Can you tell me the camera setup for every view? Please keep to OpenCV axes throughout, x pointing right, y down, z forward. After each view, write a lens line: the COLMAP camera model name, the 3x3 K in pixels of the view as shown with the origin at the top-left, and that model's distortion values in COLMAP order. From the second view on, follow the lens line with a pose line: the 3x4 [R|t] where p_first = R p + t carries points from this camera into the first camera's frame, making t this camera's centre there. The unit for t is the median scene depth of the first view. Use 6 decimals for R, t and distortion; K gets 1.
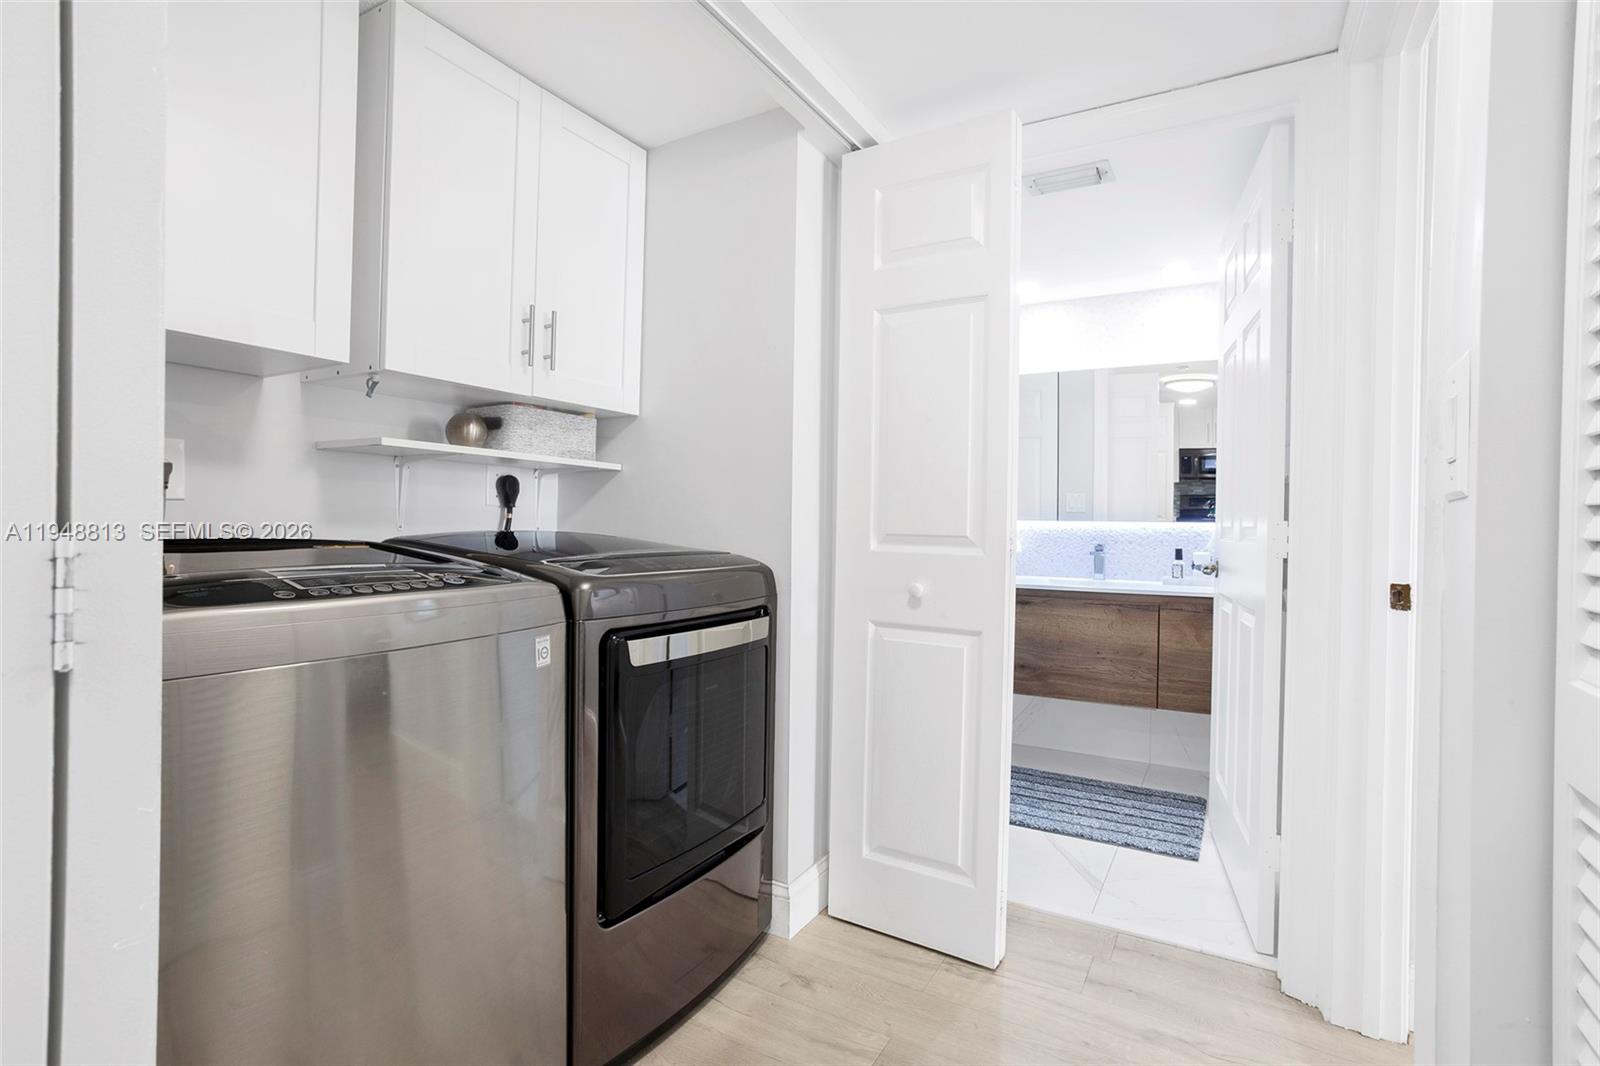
lens RADIAL K [[792.4, 0, 802.2], [0, 792.4, 531.4], [0, 0, 1]] dist [-0.005534, 0.007581]
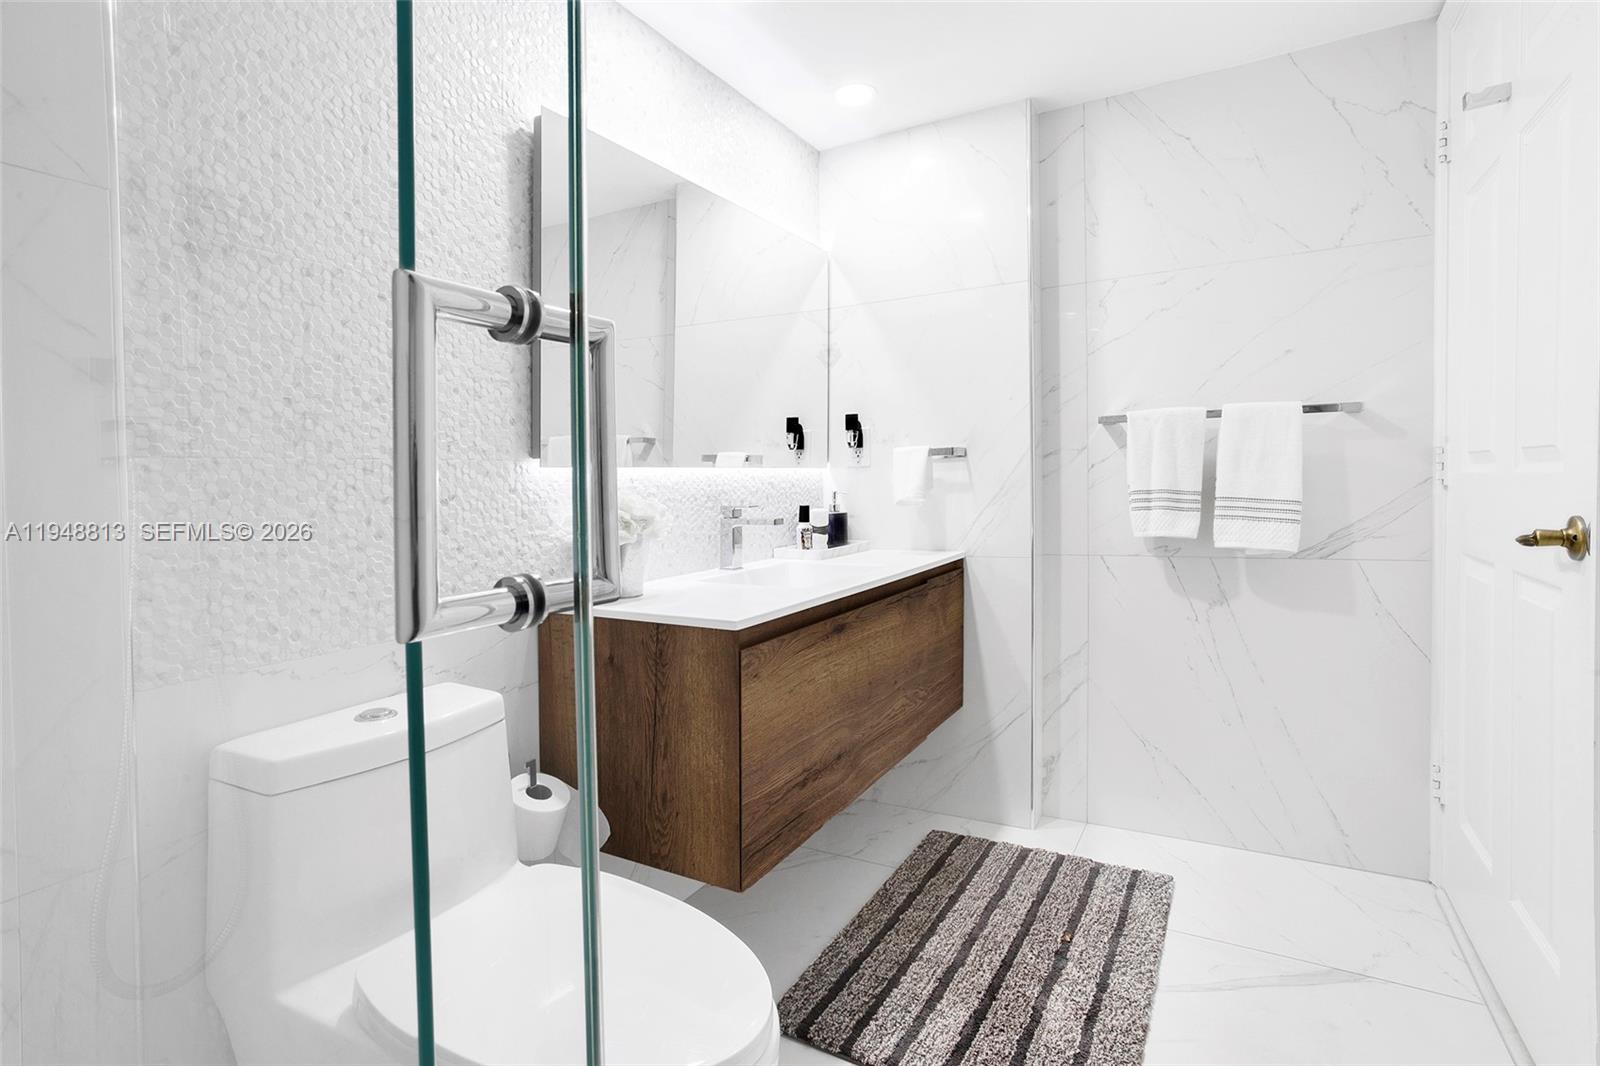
lens RADIAL K [[792.4, 0, 839.6], [0, 792.4, 476.5], [0, 0, 1]] dist [-0.005534, 0.007581]
pose [[-0.011188, -0.015537, 0.999817, -0.240680], [0.032792, 0.999336, 0.015896, -0.014979], [-0.999400, 0.032964, -0.010671, 1.084897]]
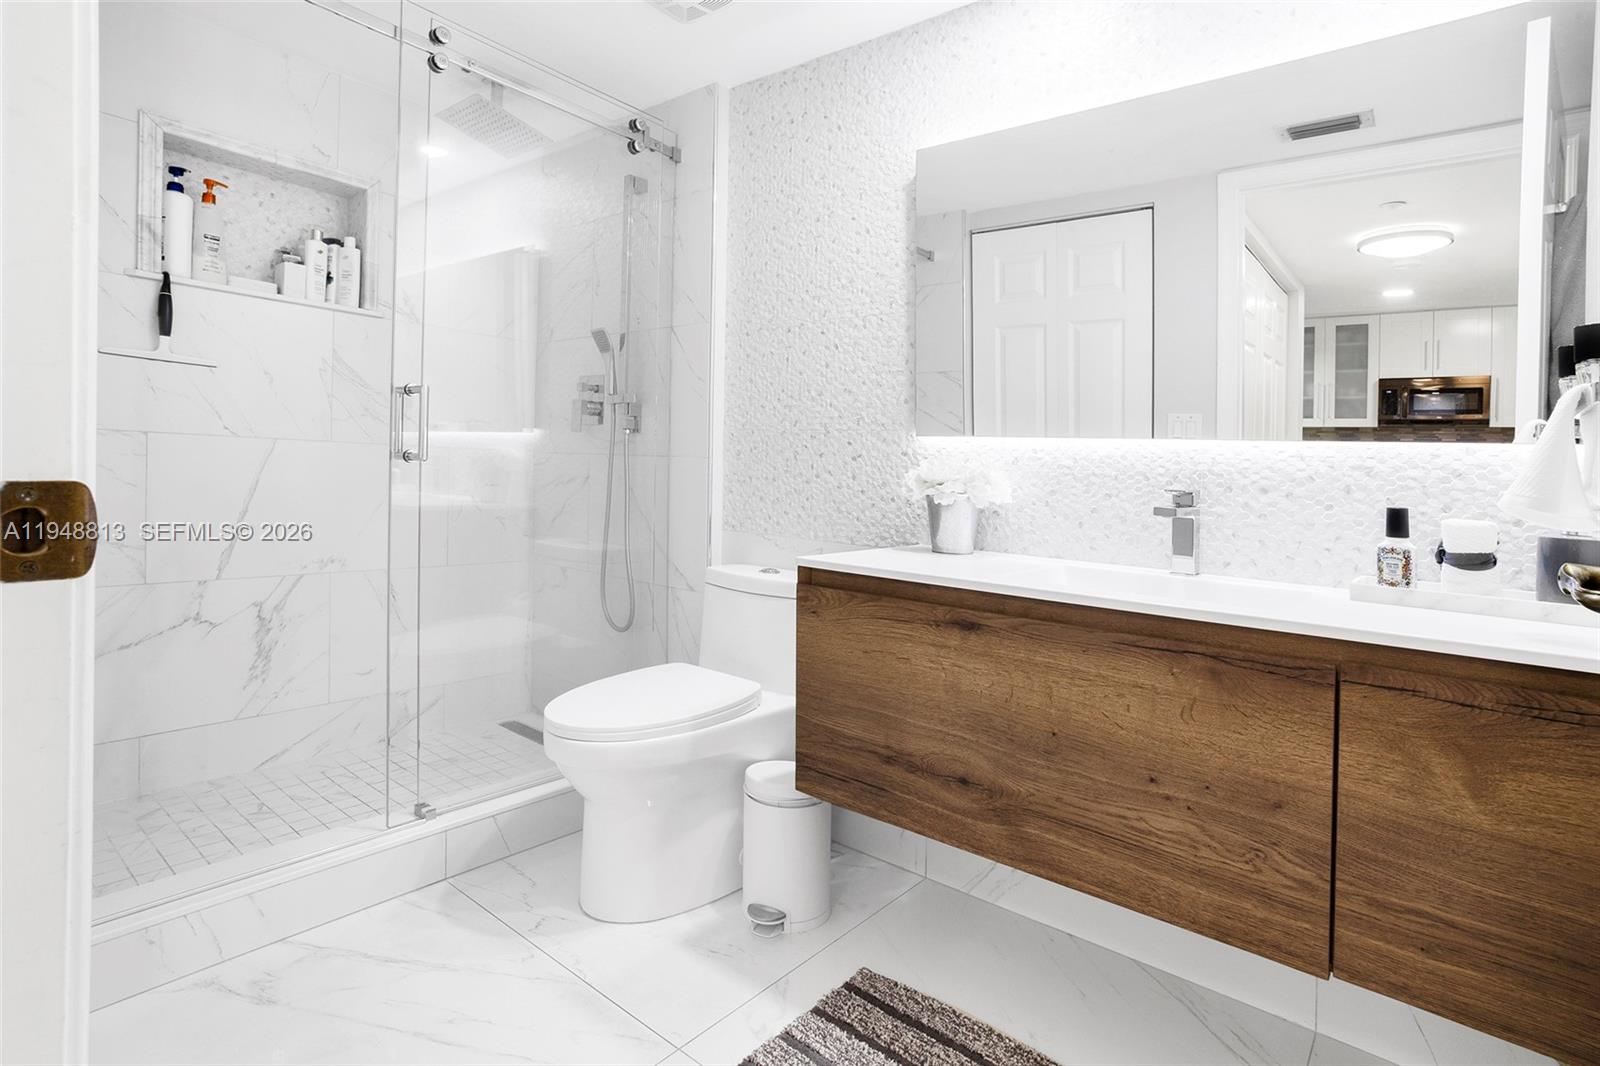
lens RADIAL K [[825.3, 0, 739.0], [0, 825.3, 443.7], [0, 0, 1]] dist [0.001520, 0.000728]
pose [[0.977202, 0.018106, -0.211538, 0.271751], [-0.026346, 0.998997, -0.036201, 0.015022], [0.210670, 0.040949, 0.976699, 0.592290]]
